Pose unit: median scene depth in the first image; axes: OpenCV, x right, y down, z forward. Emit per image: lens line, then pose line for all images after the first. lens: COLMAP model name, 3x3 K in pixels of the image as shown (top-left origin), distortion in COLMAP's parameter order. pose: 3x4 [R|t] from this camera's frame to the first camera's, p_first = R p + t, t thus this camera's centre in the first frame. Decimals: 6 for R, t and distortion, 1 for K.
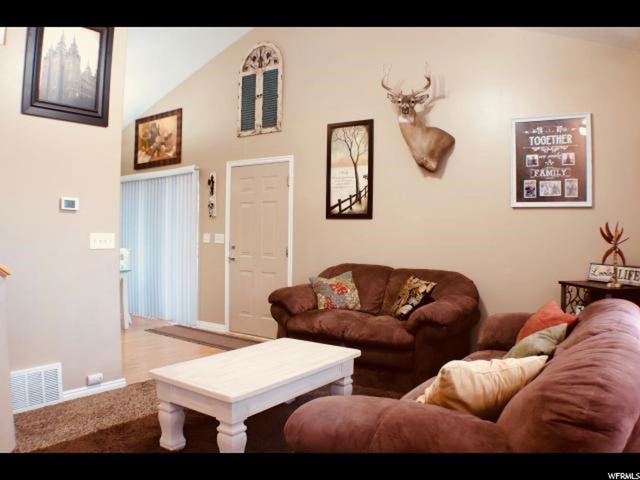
lens RADIAL K [[503.6, 0, 320.7], [0, 503.6, 231.3], [0, 0, 1]] dist [-0.235631, 0.112535]
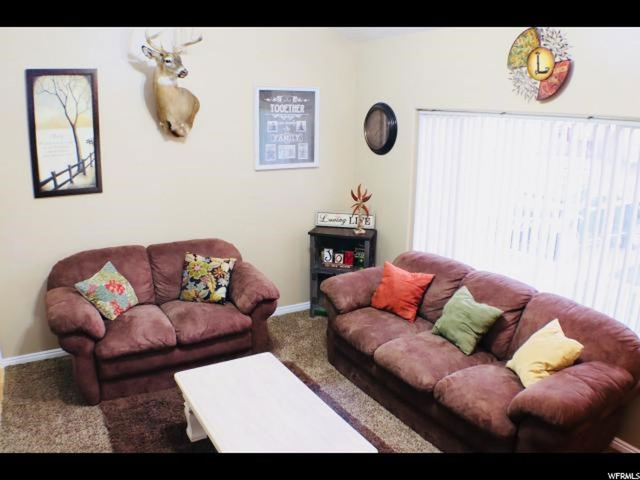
lens RADIAL K [[503.6, 0, 320.7], [0, 503.6, 231.3], [0, 0, 1]] dist [-0.235631, 0.112535]
pose [[0.418783, -0.218343, 0.881446, -0.550564], [-0.002691, 0.970361, 0.241646, -0.185607], [-0.908082, -0.103570, 0.405783, 0.408943]]
